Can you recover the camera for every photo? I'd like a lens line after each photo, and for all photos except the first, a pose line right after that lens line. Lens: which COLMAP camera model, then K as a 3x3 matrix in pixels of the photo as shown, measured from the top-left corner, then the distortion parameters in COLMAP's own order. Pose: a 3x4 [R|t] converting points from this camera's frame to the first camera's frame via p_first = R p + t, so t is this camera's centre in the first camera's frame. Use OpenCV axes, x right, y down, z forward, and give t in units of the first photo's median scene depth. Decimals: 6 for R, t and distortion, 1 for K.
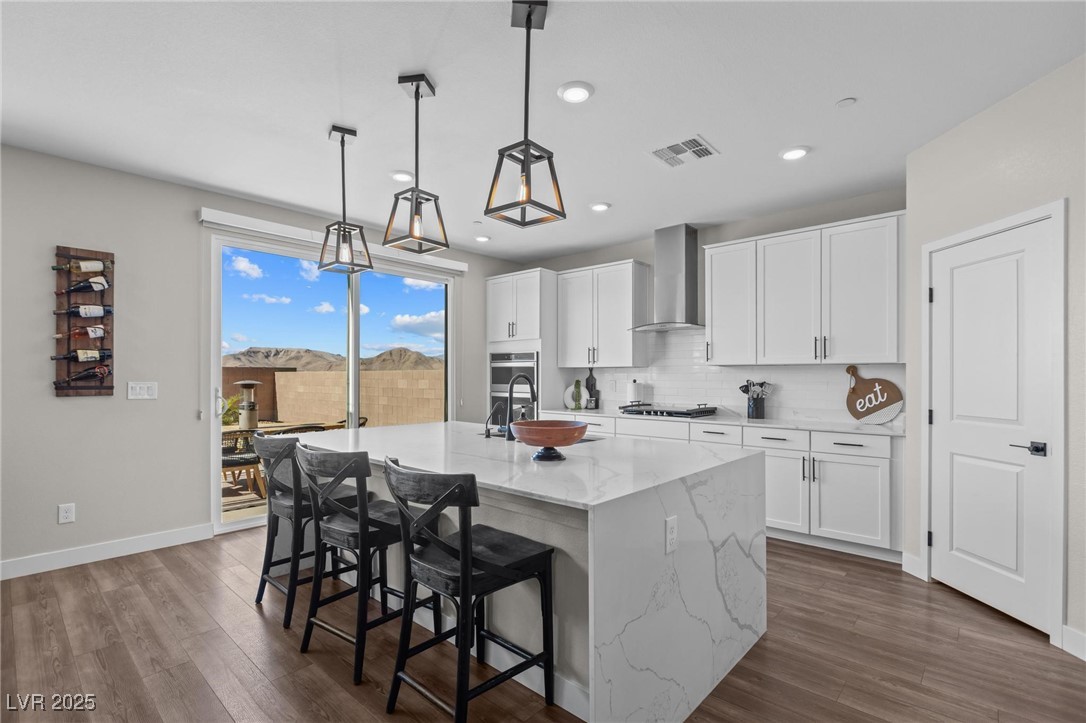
lens RADIAL K [[555.3, 0, 545.6], [0, 555.3, 367.3], [0, 0, 1]] dist [0.004144, 0.000522]
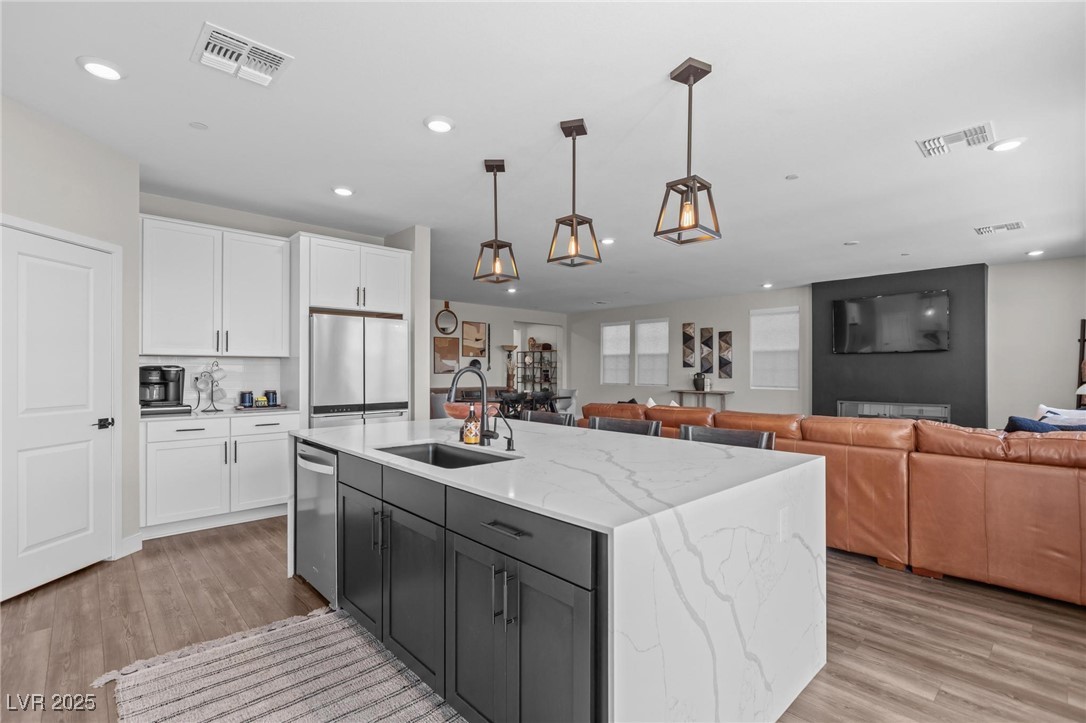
lens RADIAL K [[496.8, 0, 543.1], [0, 496.8, 364.5], [0, 0, 1]] dist [0.000569, 0.000018]
pose [[-0.996735, -0.003269, 0.080673, -0.168631], [-0.005030, 0.999753, -0.021644, 0.018881], [-0.080582, -0.021979, -0.996506, 1.410216]]
